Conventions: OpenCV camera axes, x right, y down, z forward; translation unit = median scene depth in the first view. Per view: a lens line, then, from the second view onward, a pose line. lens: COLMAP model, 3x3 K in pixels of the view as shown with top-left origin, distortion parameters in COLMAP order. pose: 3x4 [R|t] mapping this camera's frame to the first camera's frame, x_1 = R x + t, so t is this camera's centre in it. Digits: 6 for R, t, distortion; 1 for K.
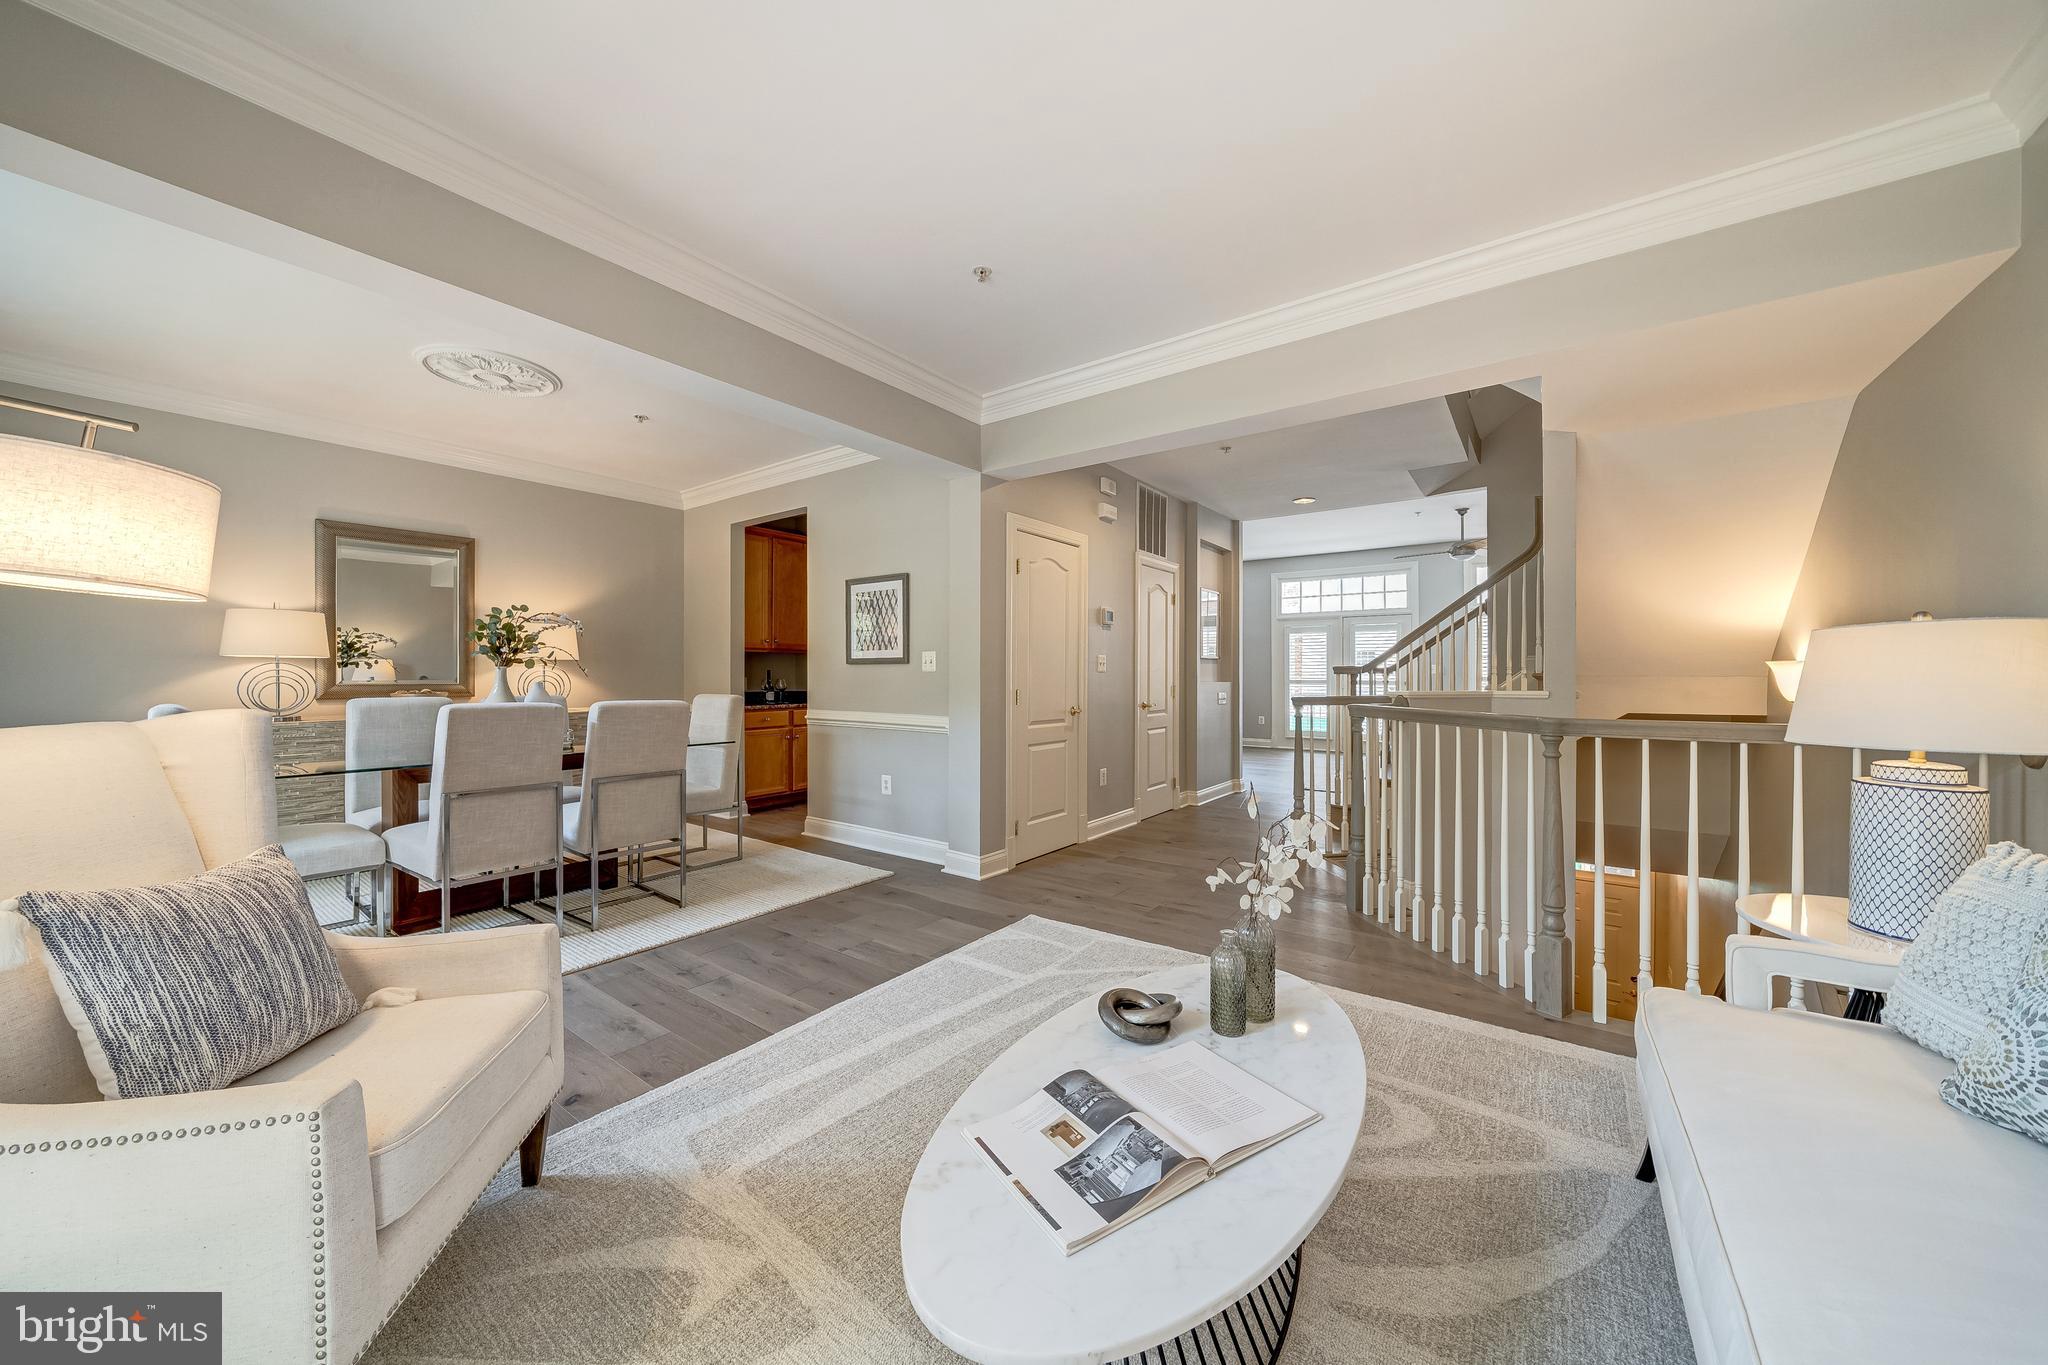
lens RADIAL K [[718.8, 0, 1042.8], [0, 718.8, 675.8], [0, 0, 1]] dist [-0.004822, -0.000069]
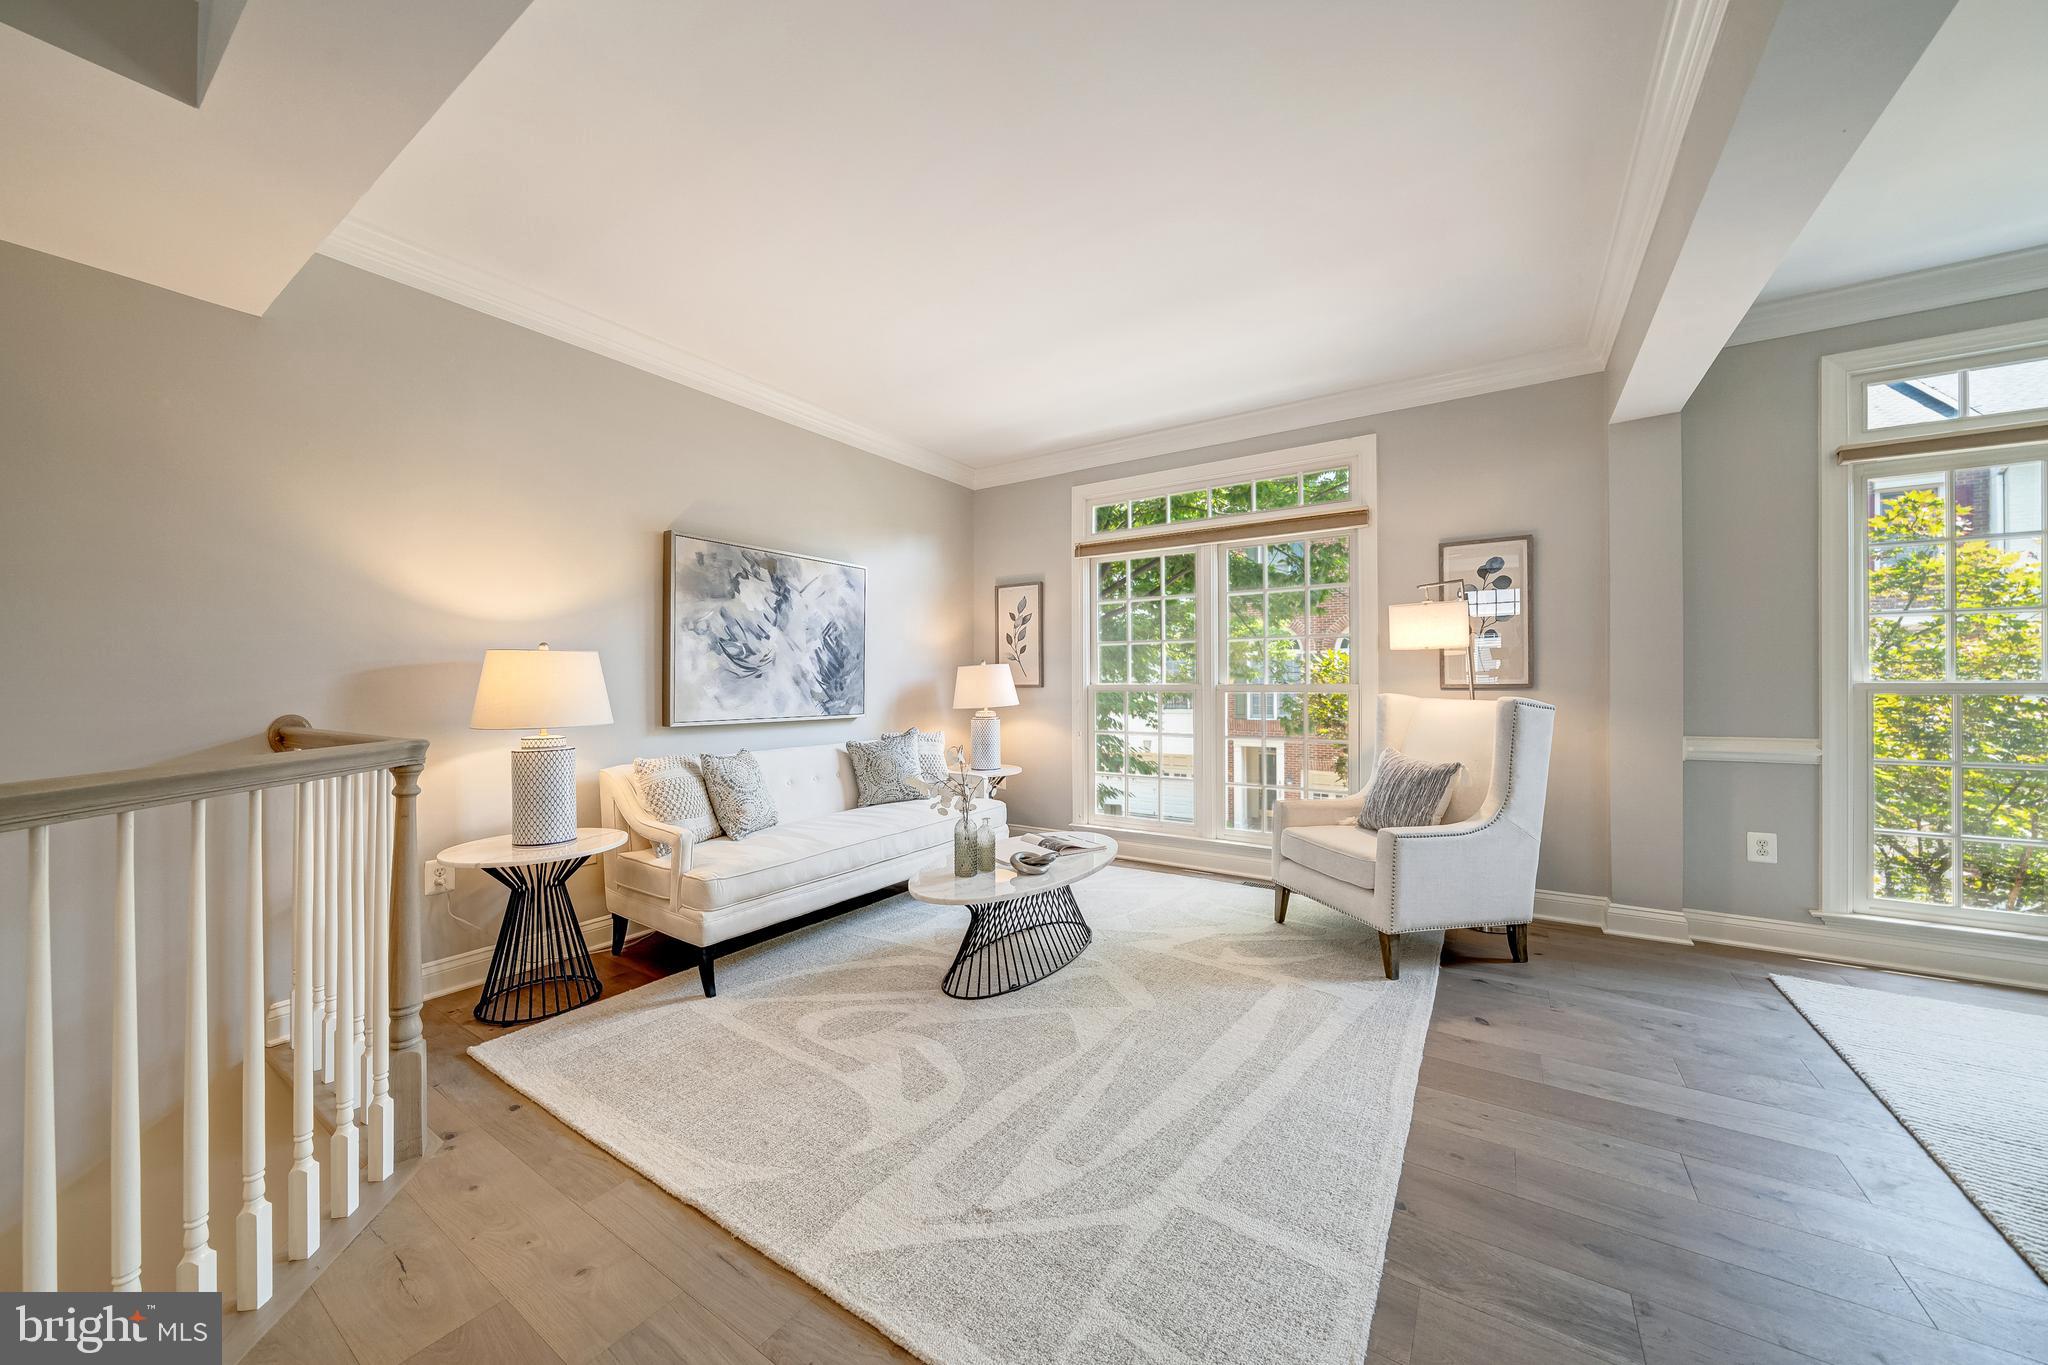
lens RADIAL K [[702.2, 0, 1024.0], [0, 702.2, 682.5], [0, 0, 1]] dist [0.001680, 0.000080]
pose [[-0.999412, 0.002925, -0.034171, 0.084968], [0.003048, 0.999989, -0.003545, 0.003701], [0.034160, -0.003647, -0.999410, 1.127950]]
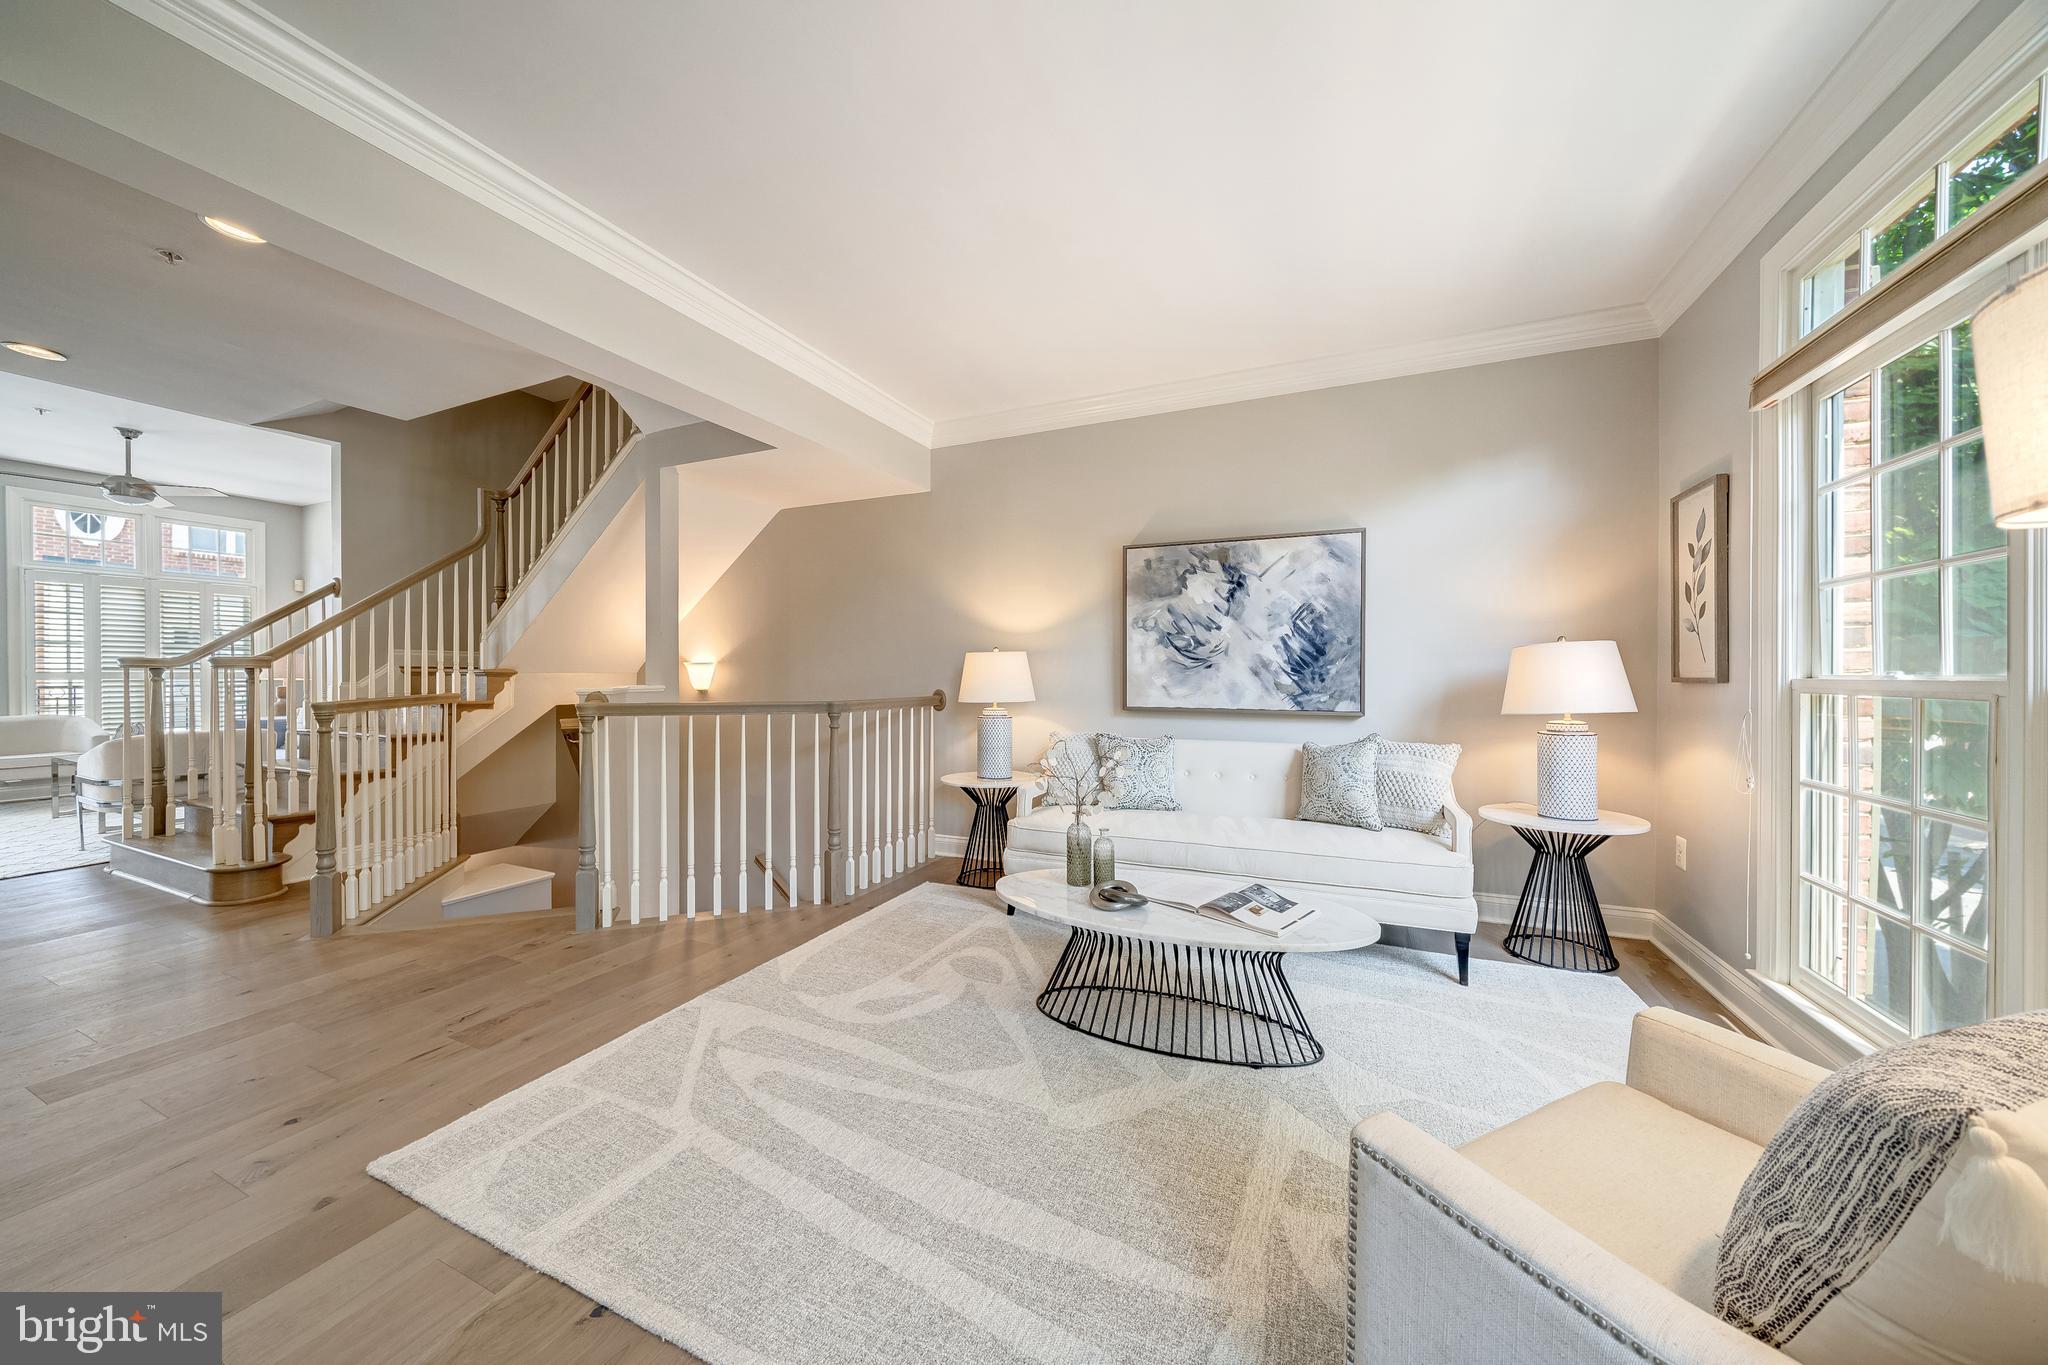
lens RADIAL K [[707.8, 0, 1021.0], [0, 707.8, 676.1], [0, 0, 1]] dist [-0.003758, -0.000096]
pose [[-0.199742, -0.002298, 0.979846, -0.511006], [-0.002304, 0.999996, 0.001875, 0.002211], [-0.979846, -0.001883, -0.199746, 0.600281]]
